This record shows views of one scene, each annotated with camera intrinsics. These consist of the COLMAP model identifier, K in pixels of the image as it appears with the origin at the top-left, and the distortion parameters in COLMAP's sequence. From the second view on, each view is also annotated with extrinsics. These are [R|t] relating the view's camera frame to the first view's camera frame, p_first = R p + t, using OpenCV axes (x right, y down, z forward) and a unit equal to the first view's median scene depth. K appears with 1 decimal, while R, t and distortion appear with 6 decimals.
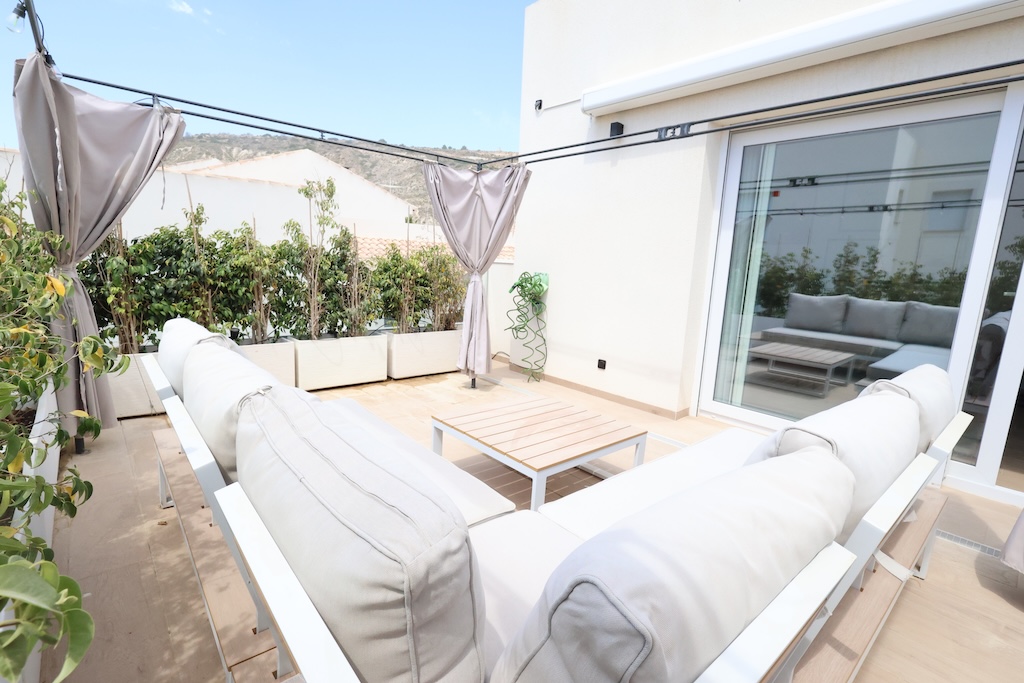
lens RADIAL K [[473.8, 0, 506.3], [0, 473.8, 344.5], [0, 0, 1]] dist [-0.005646, 0.001561]
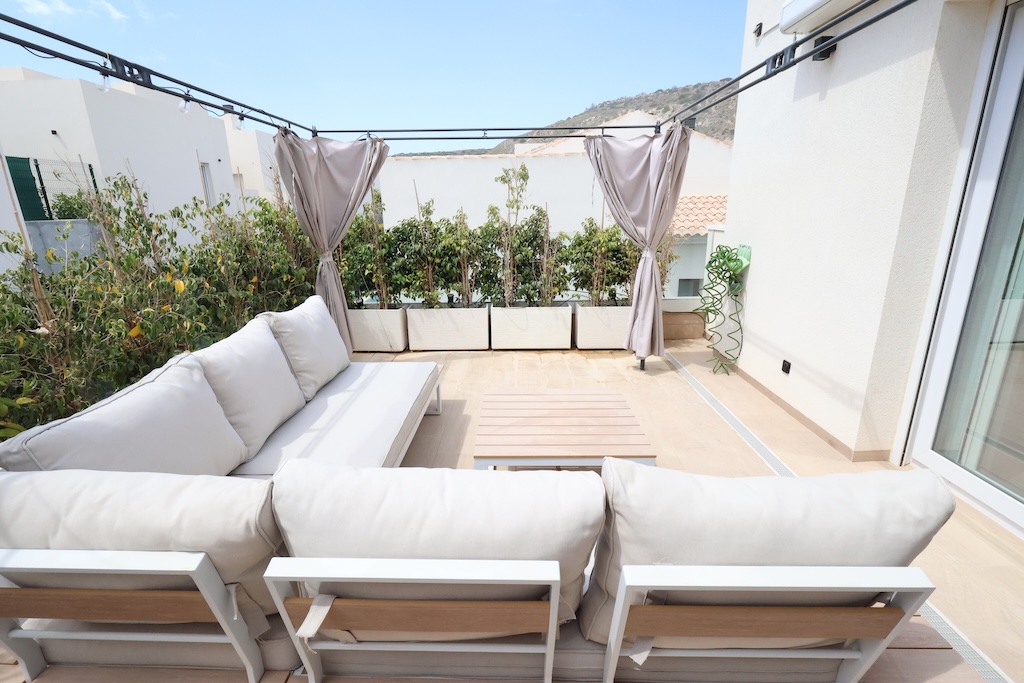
lens RADIAL K [[473.8, 0, 513.4], [0, 473.8, 346.6], [0, 0, 1]] dist [-0.005646, 0.001561]
pose [[0.744268, 0.133184, -0.654467, 0.397231], [-0.067998, 0.989934, 0.124123, -0.065076], [0.664410, -0.047879, 0.745833, 0.142177]]
